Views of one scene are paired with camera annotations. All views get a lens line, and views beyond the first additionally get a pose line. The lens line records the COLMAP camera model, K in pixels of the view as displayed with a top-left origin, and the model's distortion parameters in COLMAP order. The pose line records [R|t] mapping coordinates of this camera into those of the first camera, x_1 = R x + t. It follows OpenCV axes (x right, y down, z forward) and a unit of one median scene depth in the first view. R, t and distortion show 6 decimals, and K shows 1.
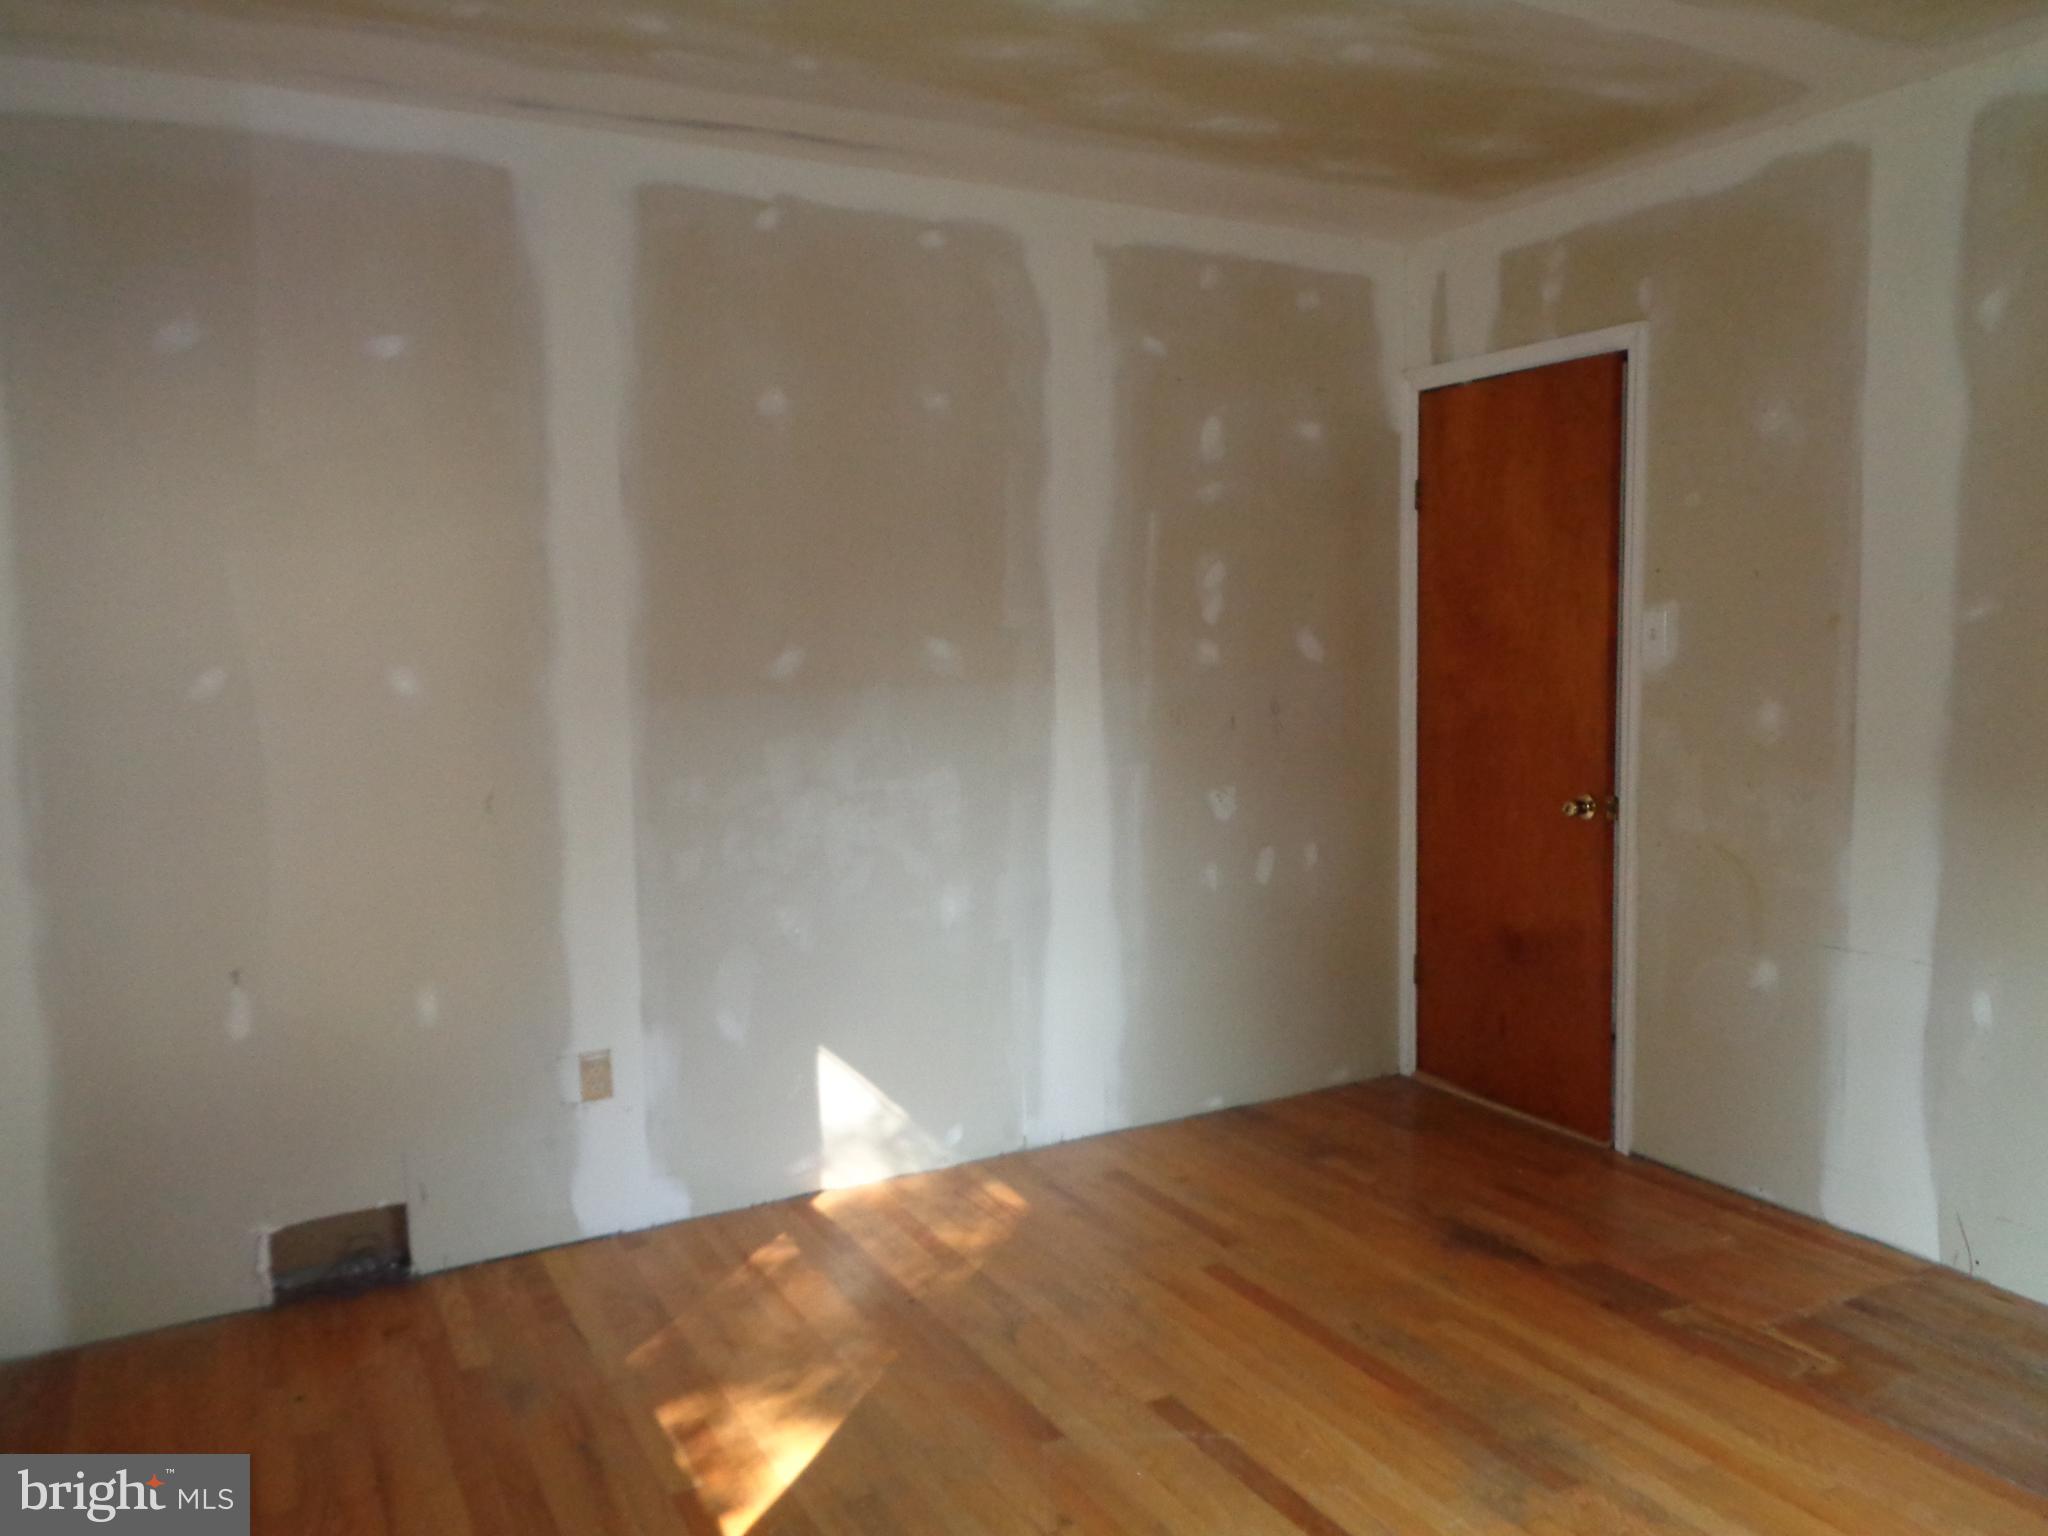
lens RADIAL K [[1539.6, 0, 1038.1], [0, 1539.6, 756.6], [0, 0, 1]] dist [0.003170, 0.005534]
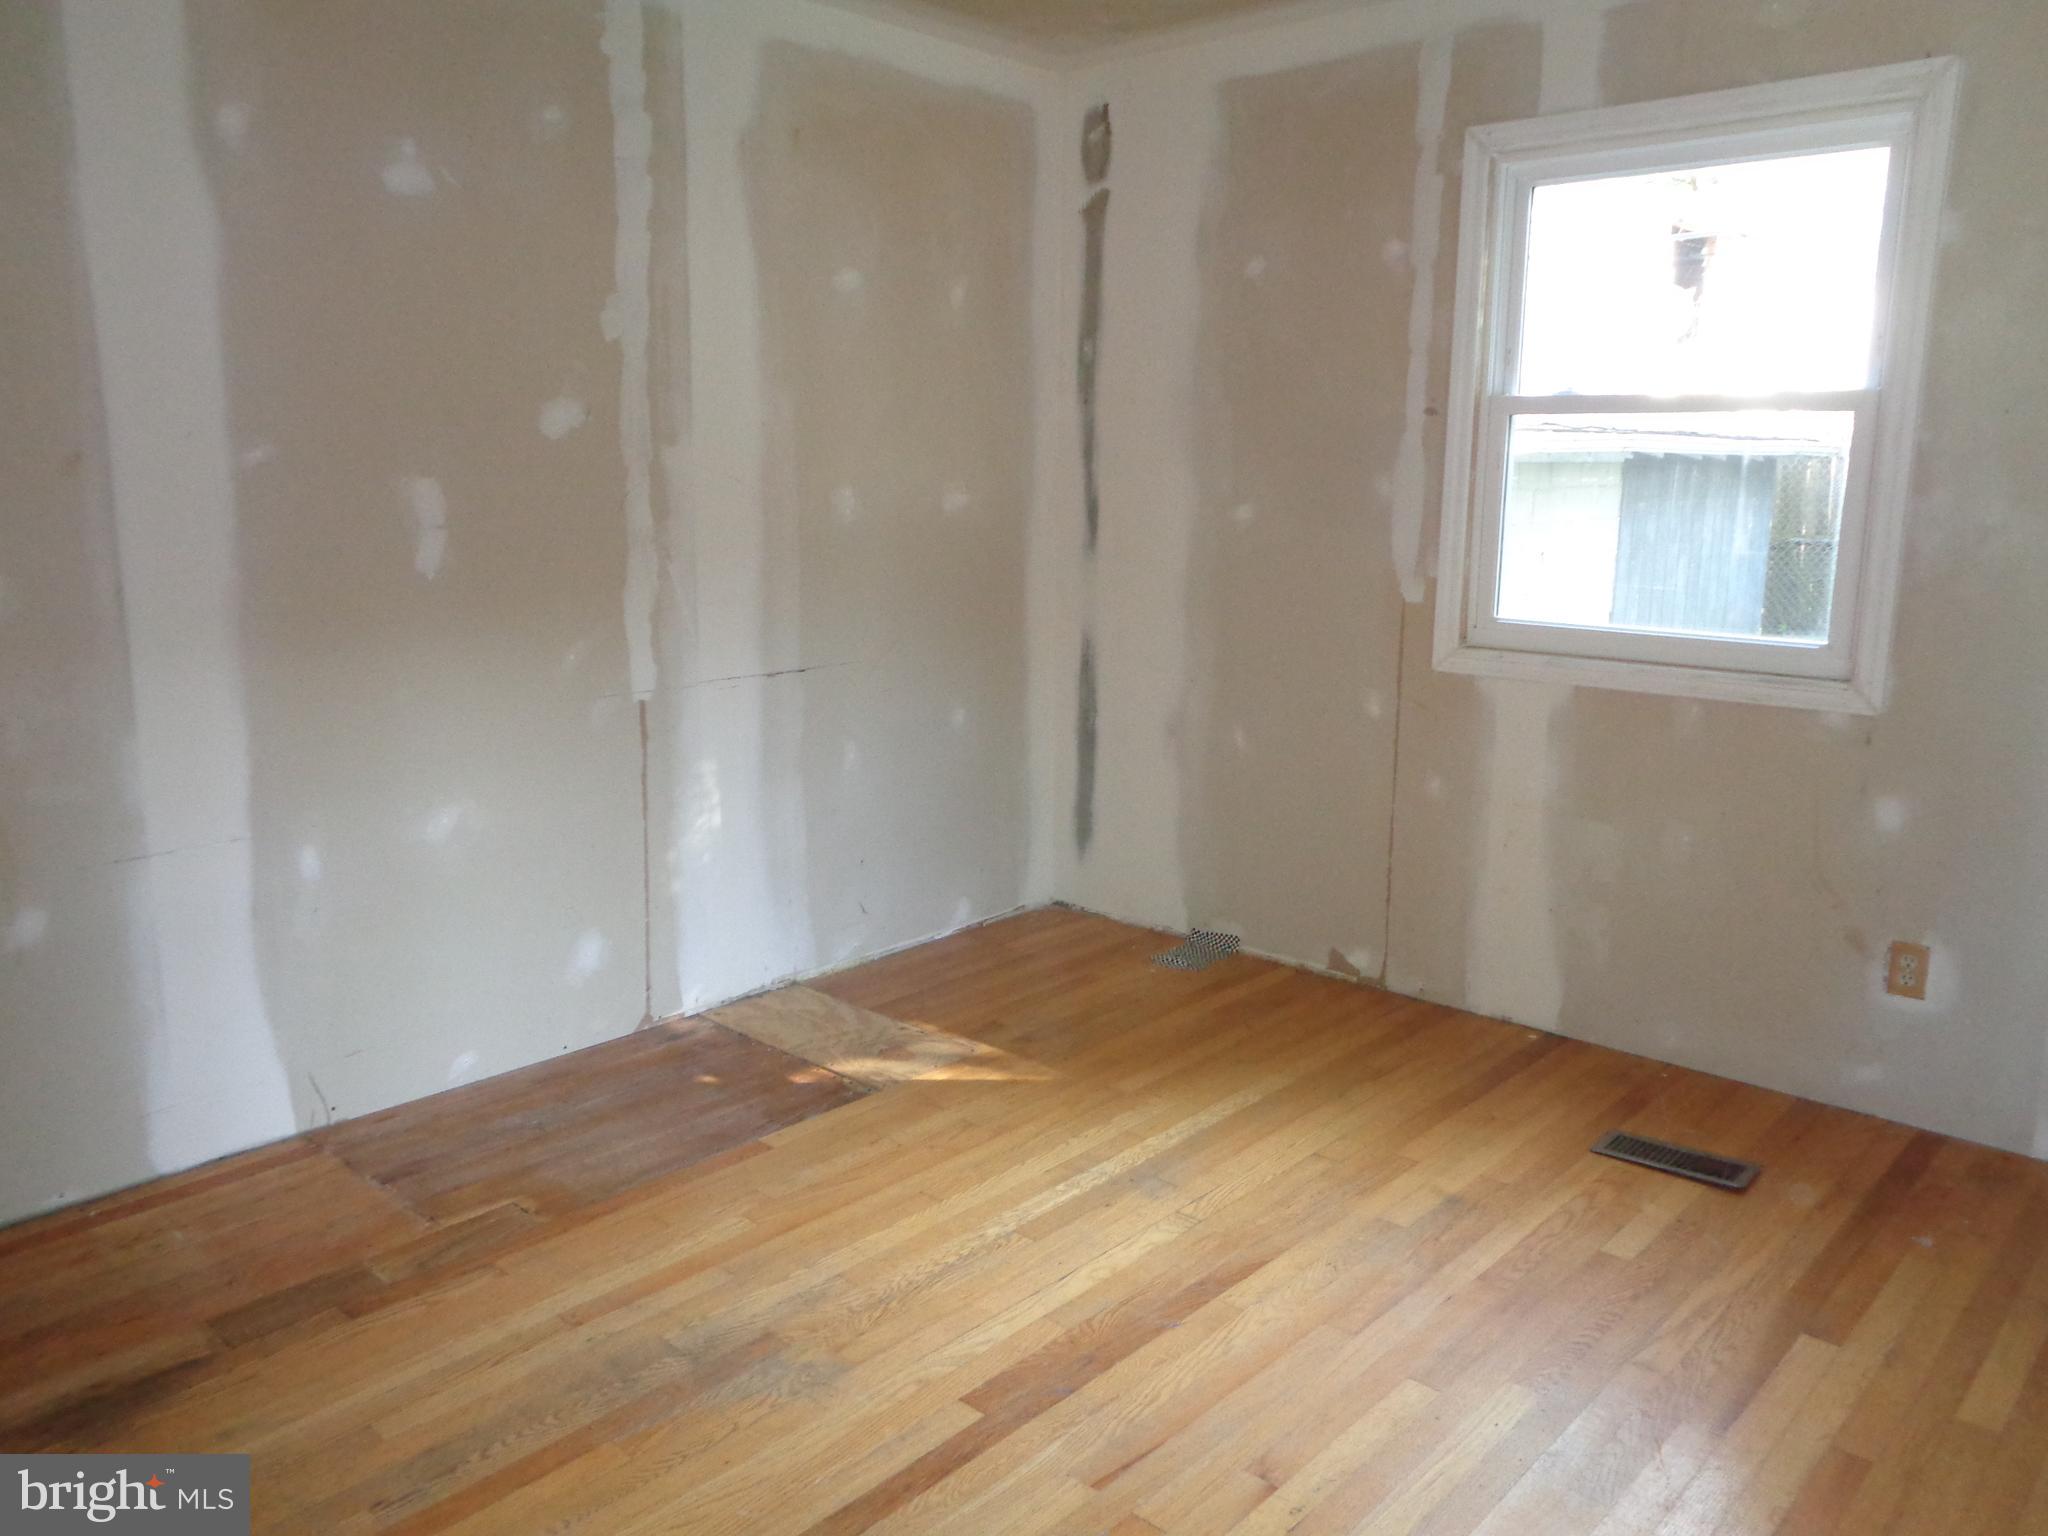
lens RADIAL K [[1539.6, 0, 1038.1], [0, 1539.6, 756.6], [0, 0, 1]] dist [0.003170, 0.005534]
pose [[-0.340401, -0.160672, 0.926451, -0.455052], [0.079667, 0.976821, 0.198679, -0.062322], [-0.936899, 0.141438, -0.319710, 0.874903]]
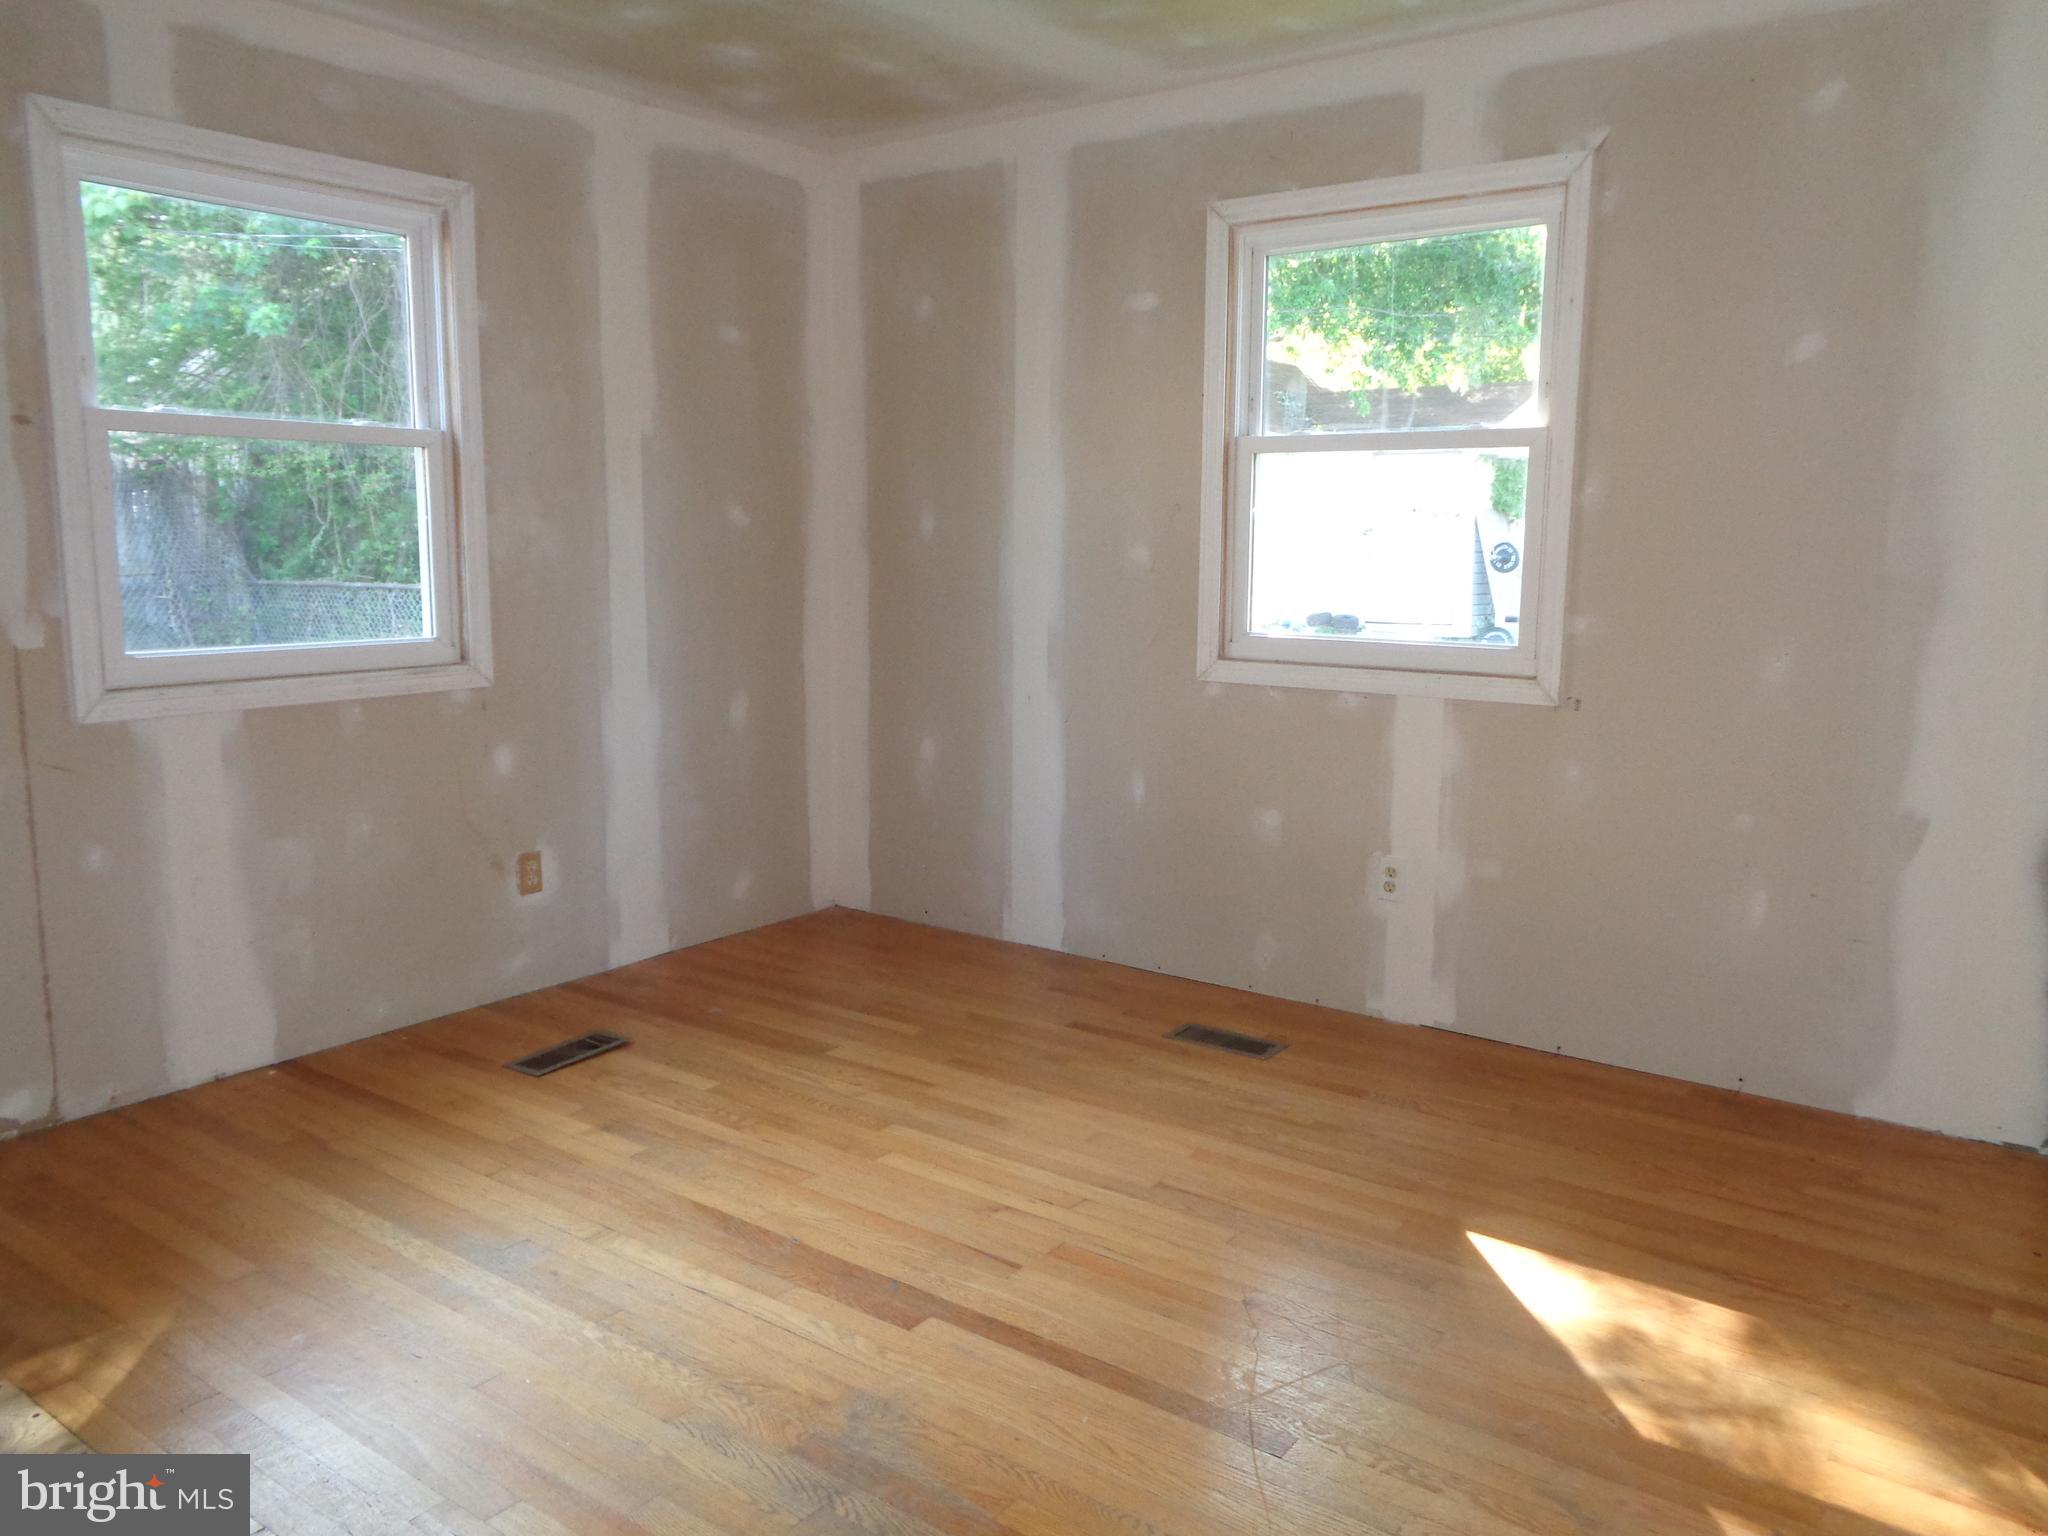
lens RADIAL K [[1567.4, 0, 1024.0], [0, 1567.4, 768.0], [0, 0, 1]] dist [0.004229, -0.000325]
pose [[-0.900359, 0.082135, -0.427326, 0.461366], [-0.023409, 0.971461, 0.236043, -0.098448], [0.434518, 0.222527, -0.872740, 1.392471]]
